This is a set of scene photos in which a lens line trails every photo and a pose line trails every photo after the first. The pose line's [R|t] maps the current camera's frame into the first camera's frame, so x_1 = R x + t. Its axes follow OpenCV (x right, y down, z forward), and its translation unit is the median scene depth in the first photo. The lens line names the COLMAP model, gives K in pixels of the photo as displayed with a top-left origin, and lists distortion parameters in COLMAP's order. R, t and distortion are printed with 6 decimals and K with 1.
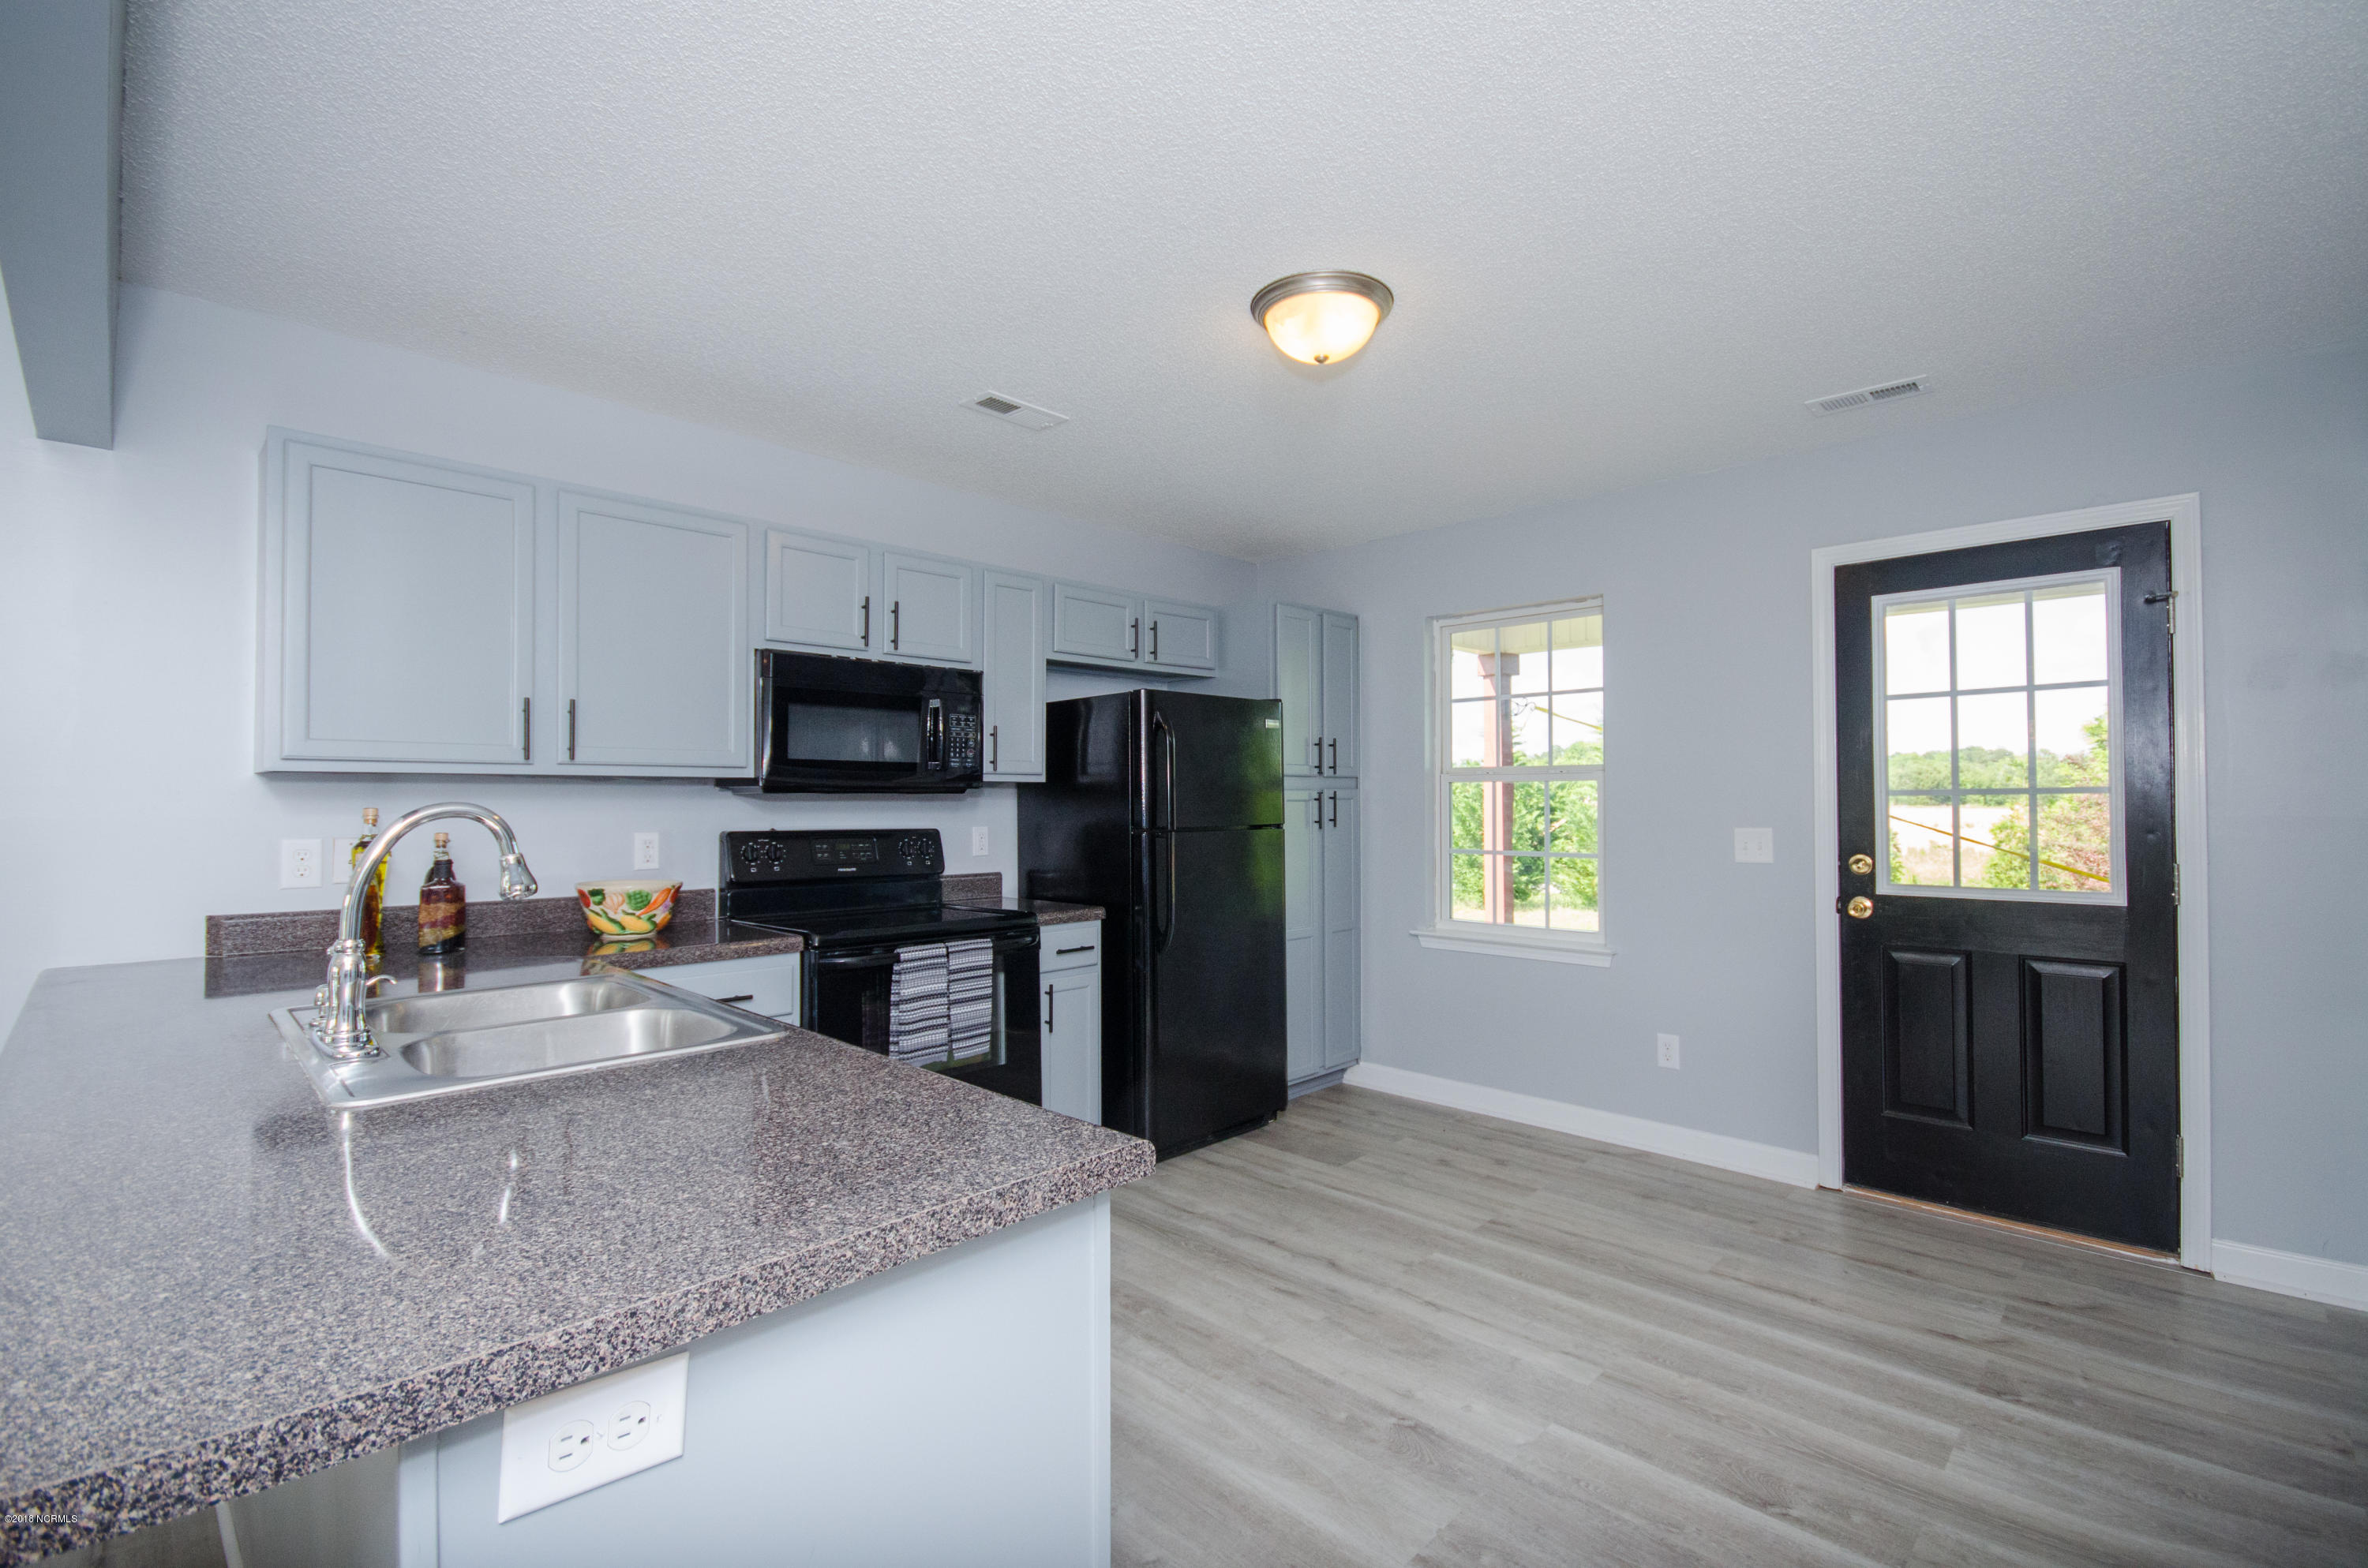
lens RADIAL K [[1041.5, 0, 1191.3], [0, 1041.5, 783.7], [0, 0, 1]] dist [0.001510, -0.010732]
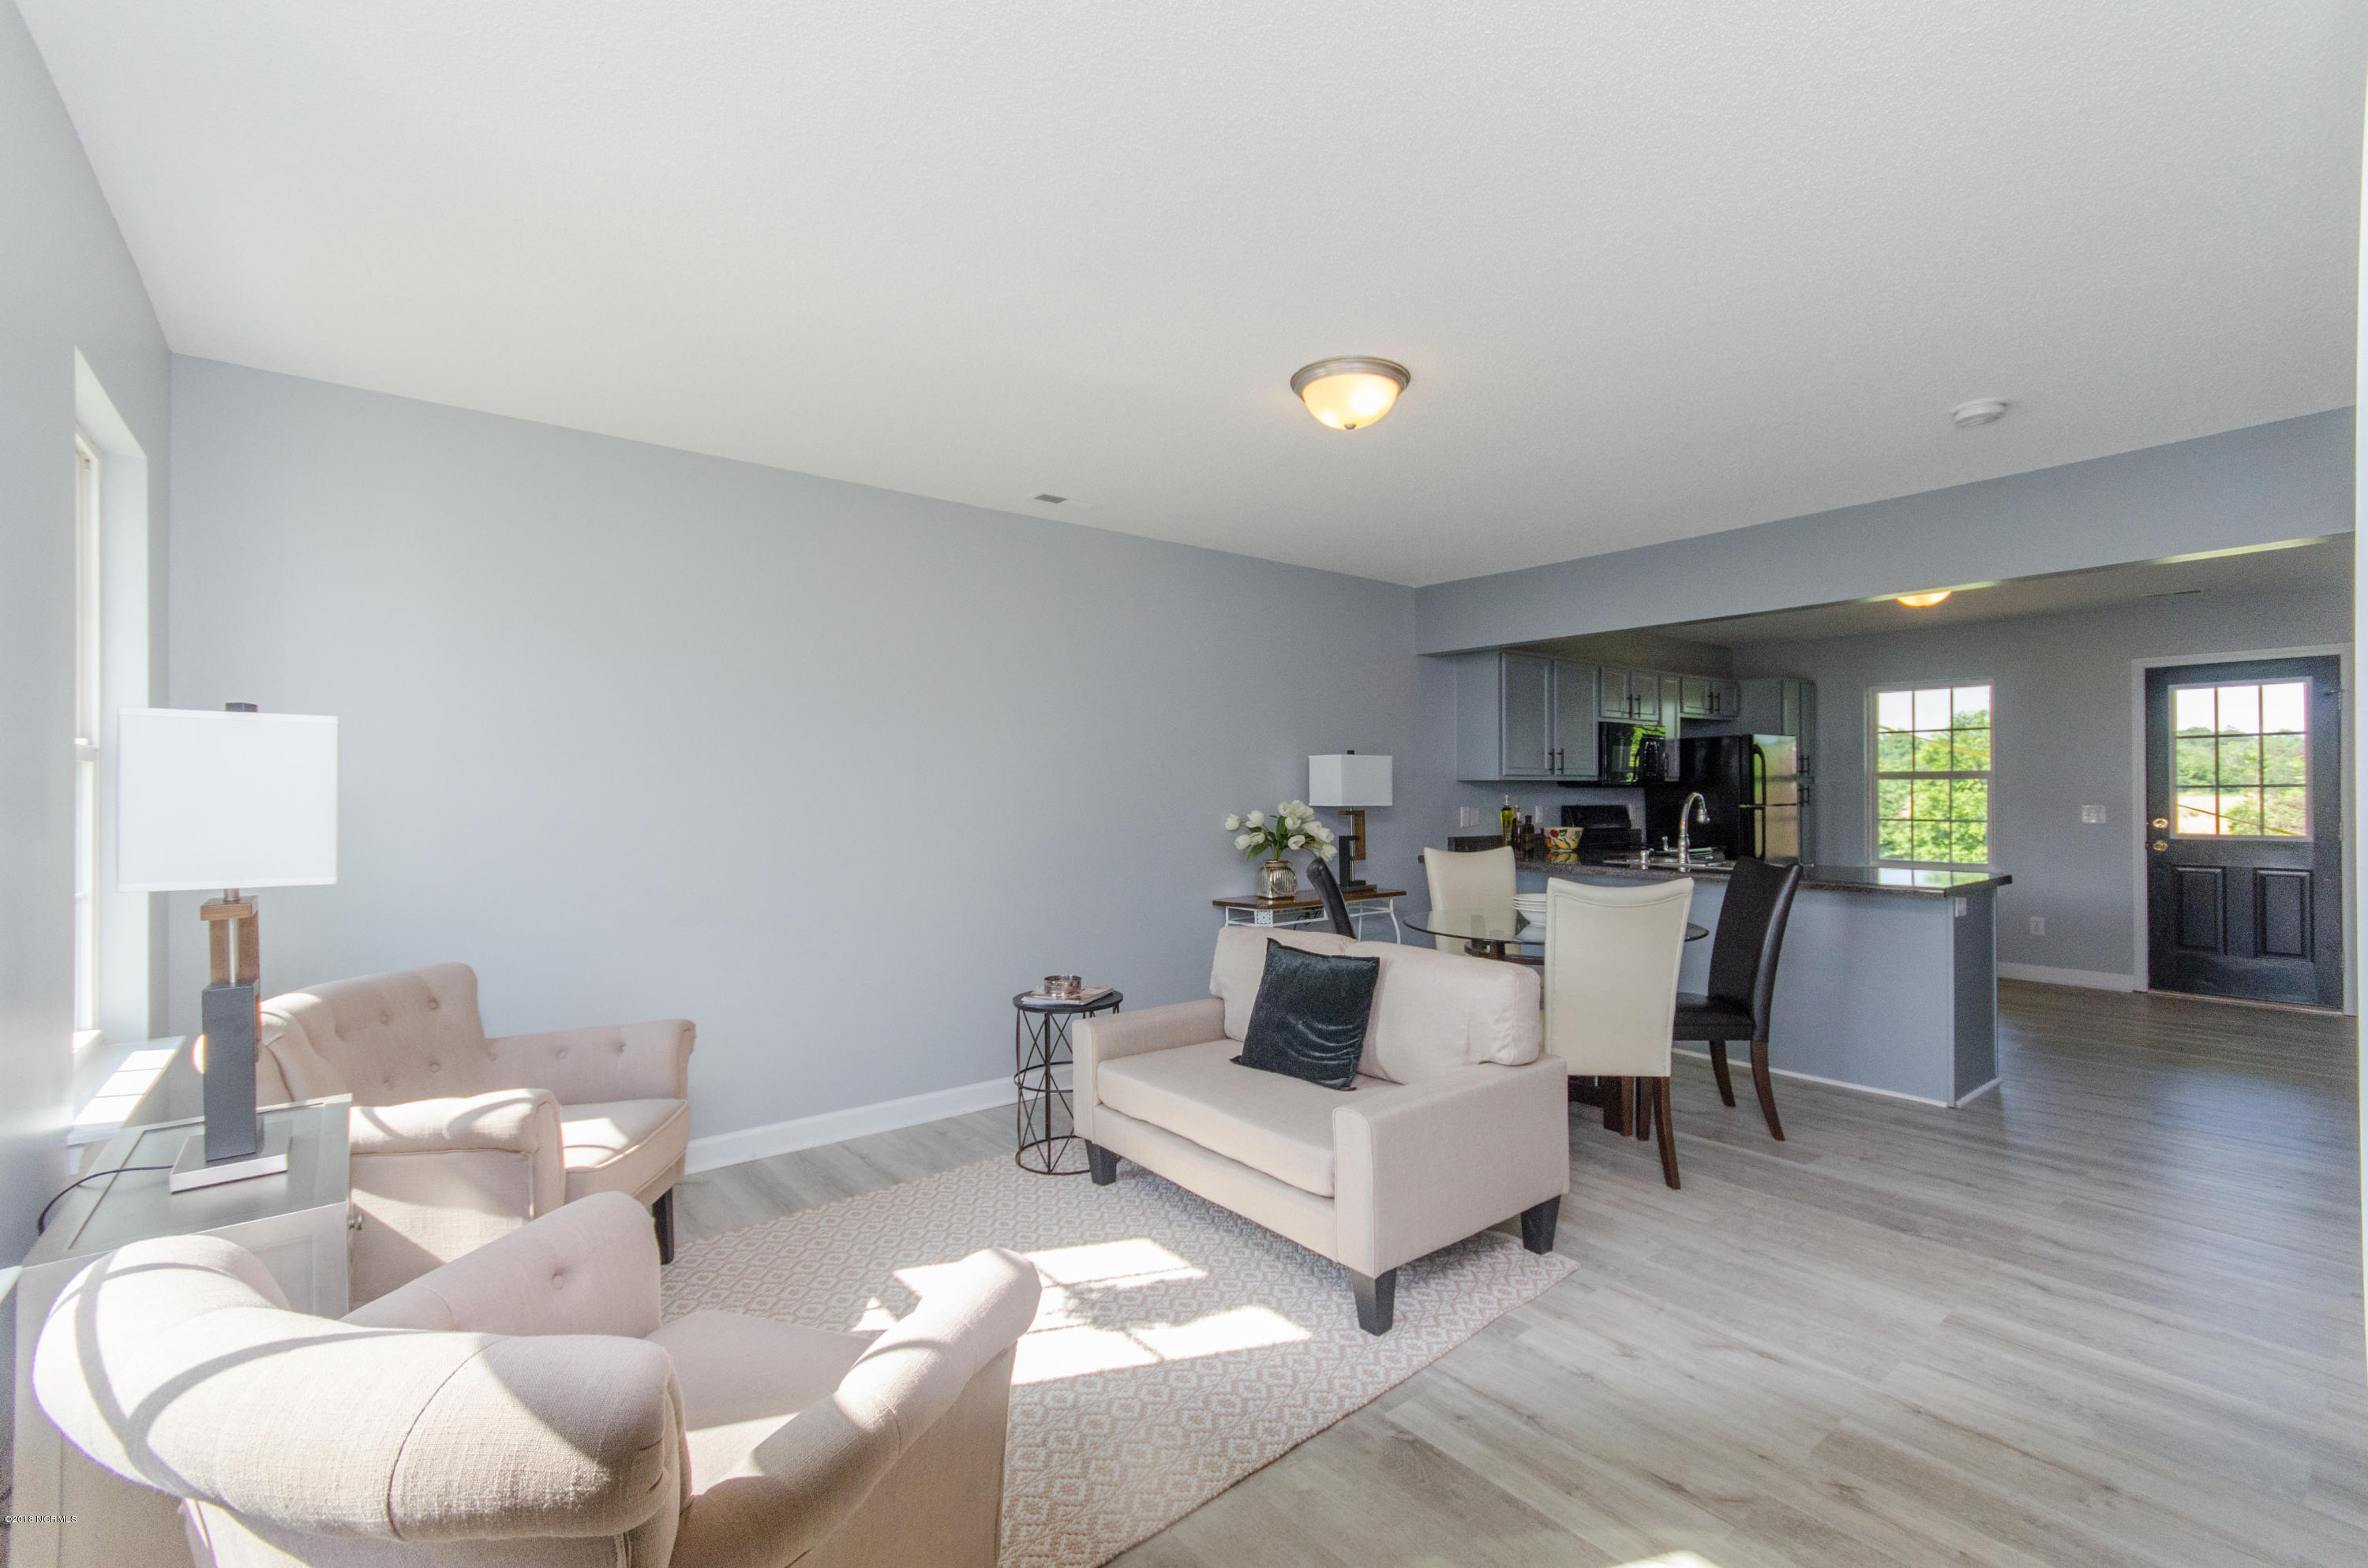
lens RADIAL K [[1026.6, 0, 1200.7], [0, 1026.6, 785.5], [0, 0, 1]] dist [0.007758, -0.000310]
pose [[0.992610, -0.001731, -0.121339, -0.942044], [0.003275, 0.999916, 0.012528, -0.024154], [0.121307, -0.012833, 0.992532, -1.184366]]
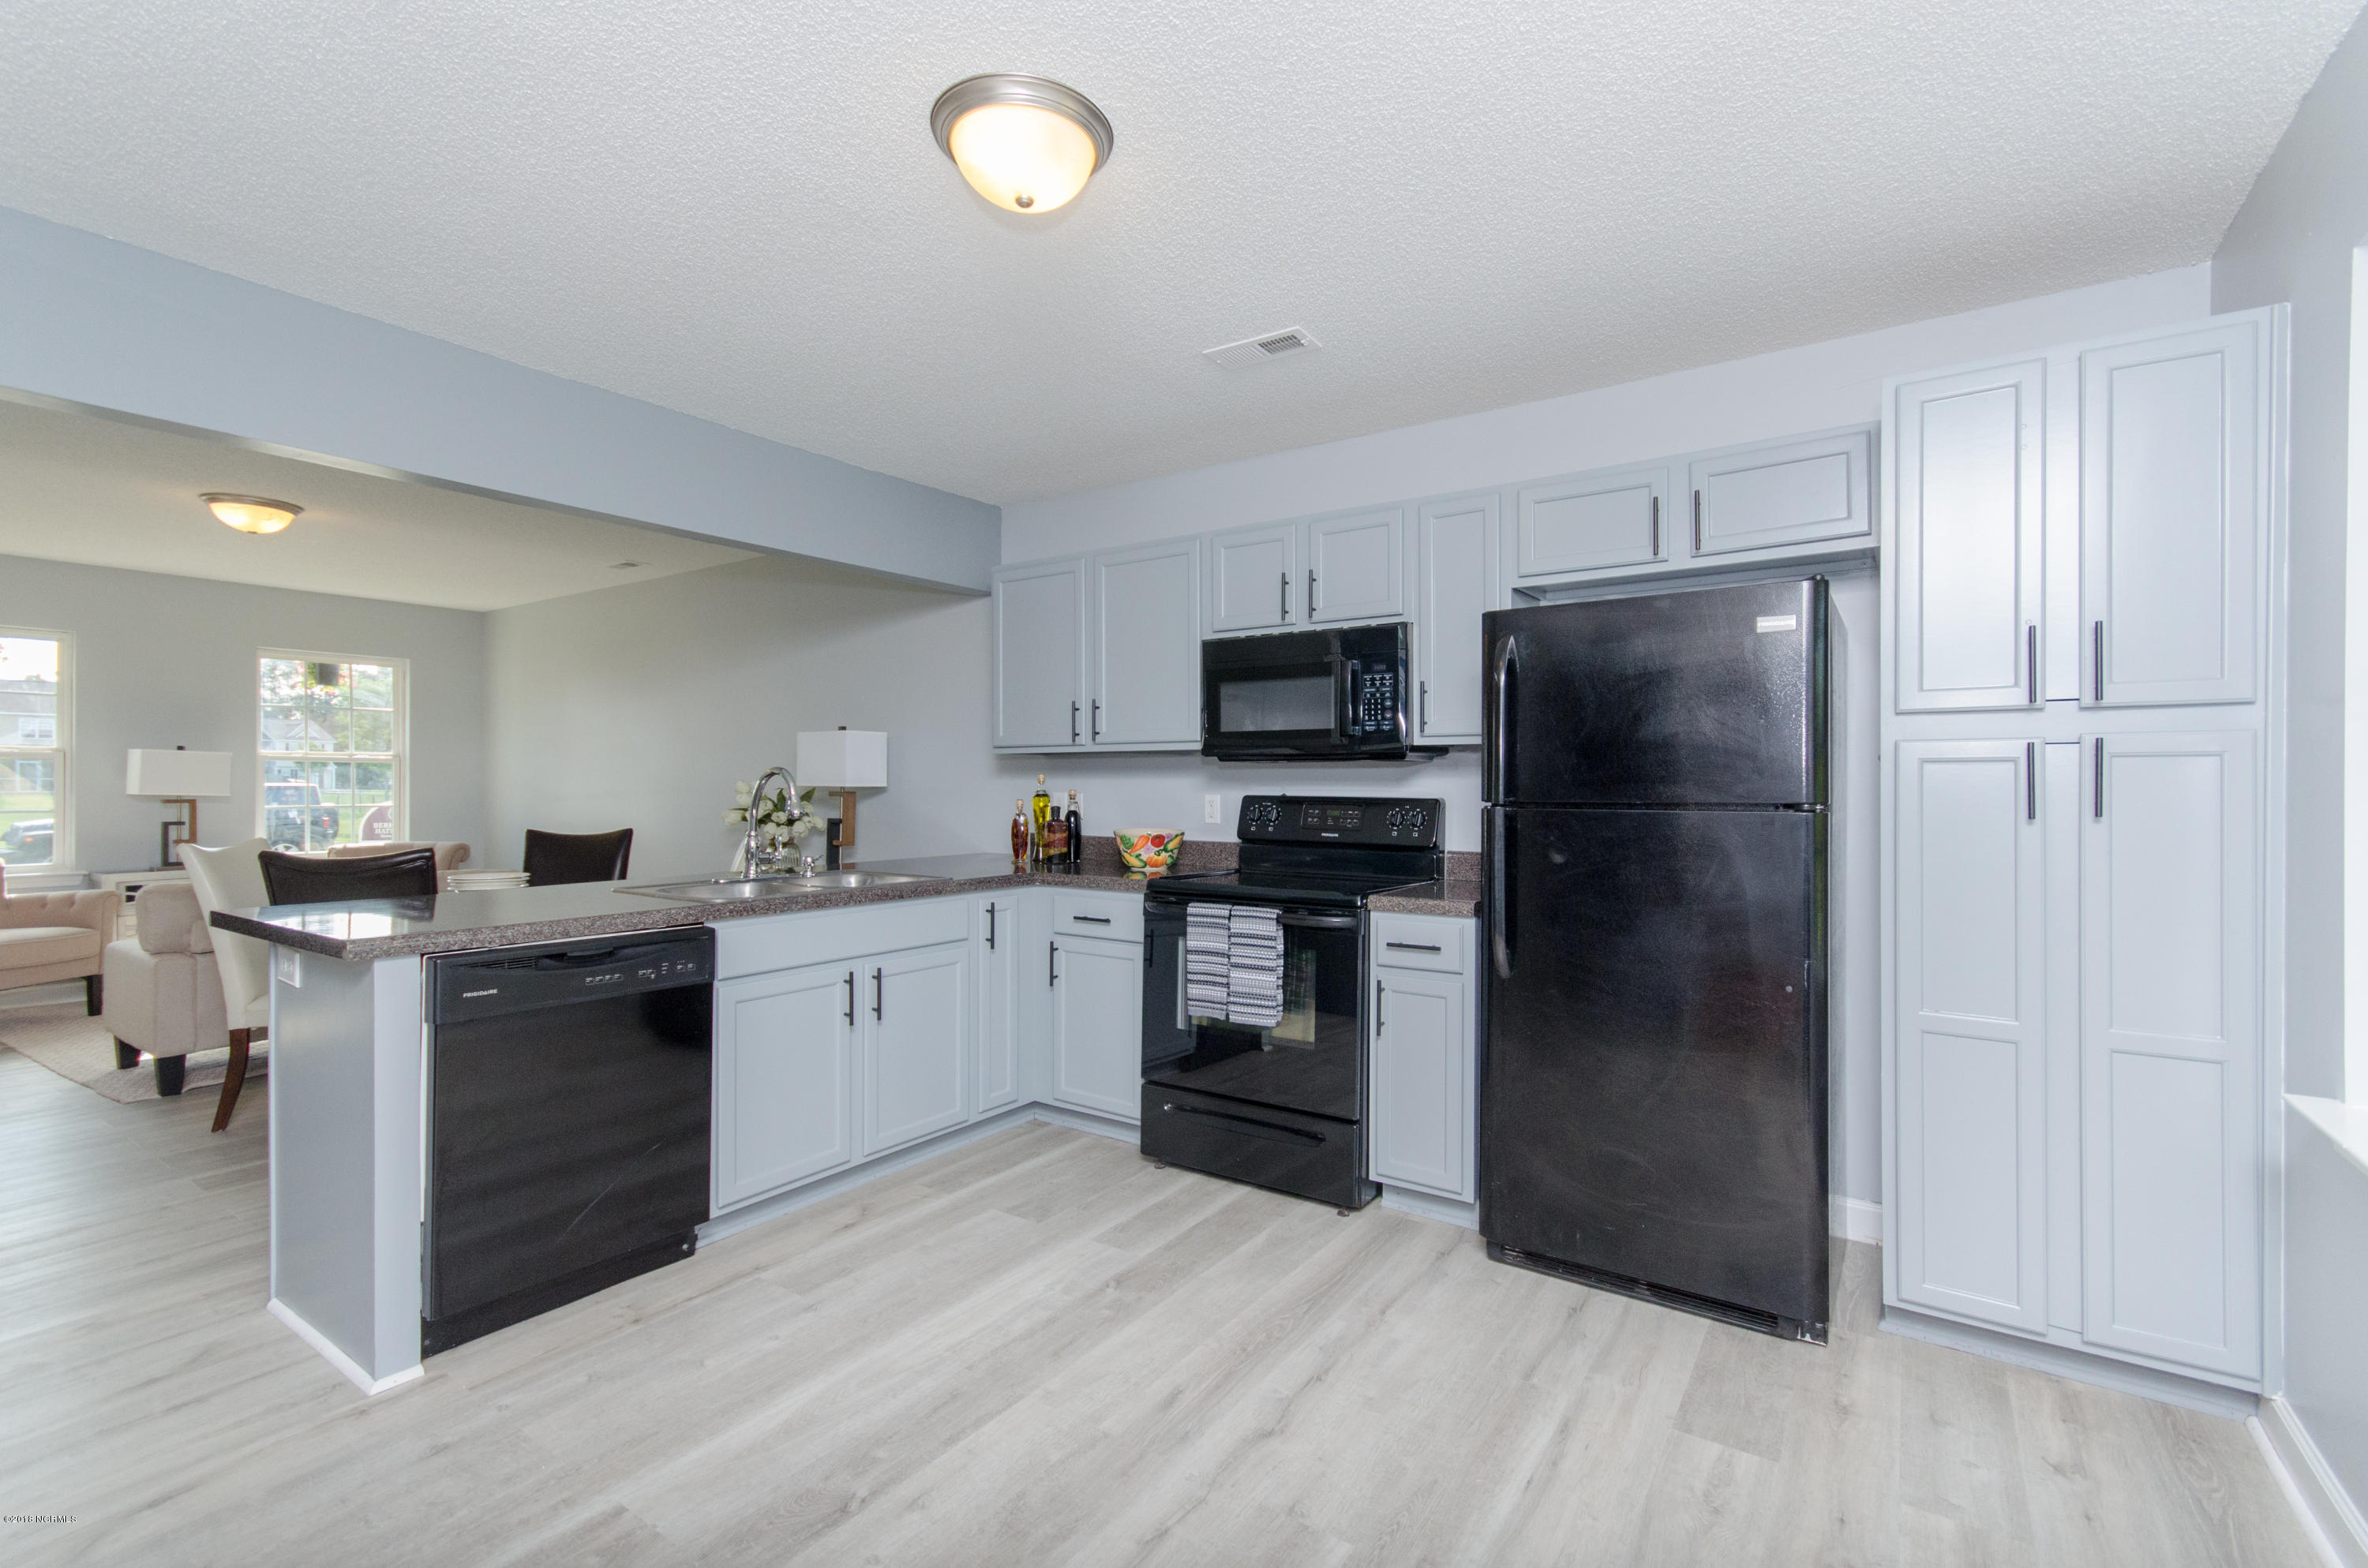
lens RADIAL K [[1029.0, 0, 1229.9], [0, 1029.0, 784.9], [0, 0, 1]] dist [0.001006, -0.000549]
pose [[0.188612, 0.003749, -0.982044, 0.711164], [0.014545, 0.999872, 0.006611, 0.026355], [0.981944, -0.015531, 0.188534, 0.765095]]
